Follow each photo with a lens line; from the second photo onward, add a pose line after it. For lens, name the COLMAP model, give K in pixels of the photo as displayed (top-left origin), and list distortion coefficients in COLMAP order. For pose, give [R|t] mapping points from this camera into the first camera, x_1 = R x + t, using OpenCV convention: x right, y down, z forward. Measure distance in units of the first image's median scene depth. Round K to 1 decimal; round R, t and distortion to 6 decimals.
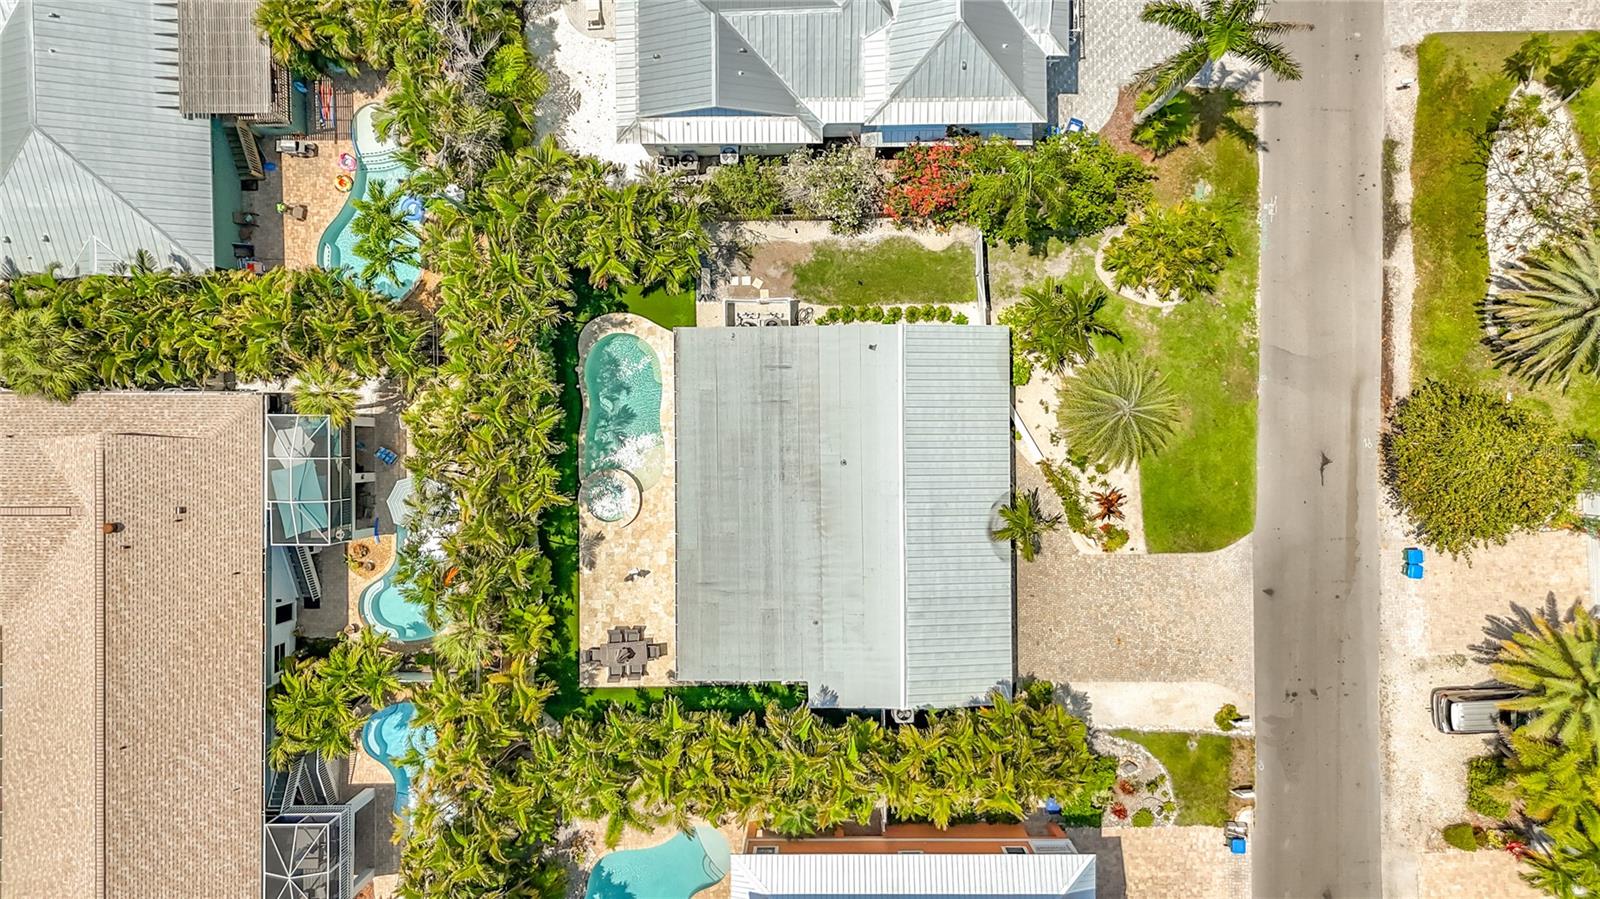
lens RADIAL K [[1323.3, 0, 805.3], [0, 1323.3, 404.5], [0, 0, 1]] dist [0.030361, -0.000825]
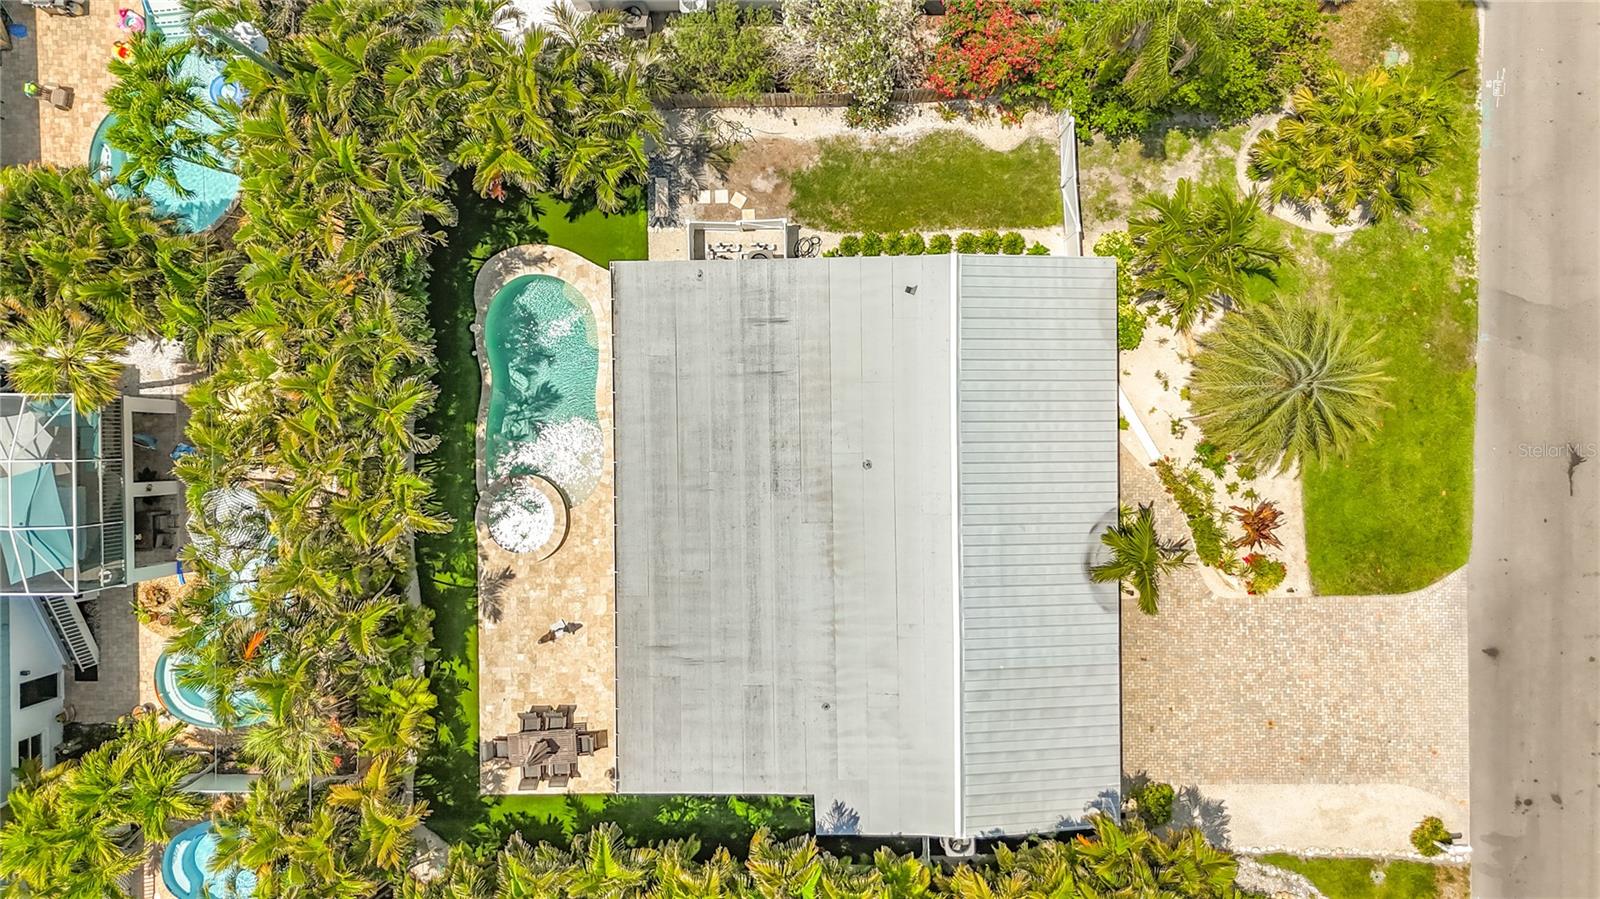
lens RADIAL K [[1249.3, 0, 800.0], [0, 1249.3, 428.3], [0, 0, 1]] dist [0.038980, -0.069887]
pose [[0.999973, -0.003159, -0.006689, -0.000513], [0.003296, 0.999782, 0.020633, 0.012051], [0.006622, -0.020654, 0.999765, 0.359488]]
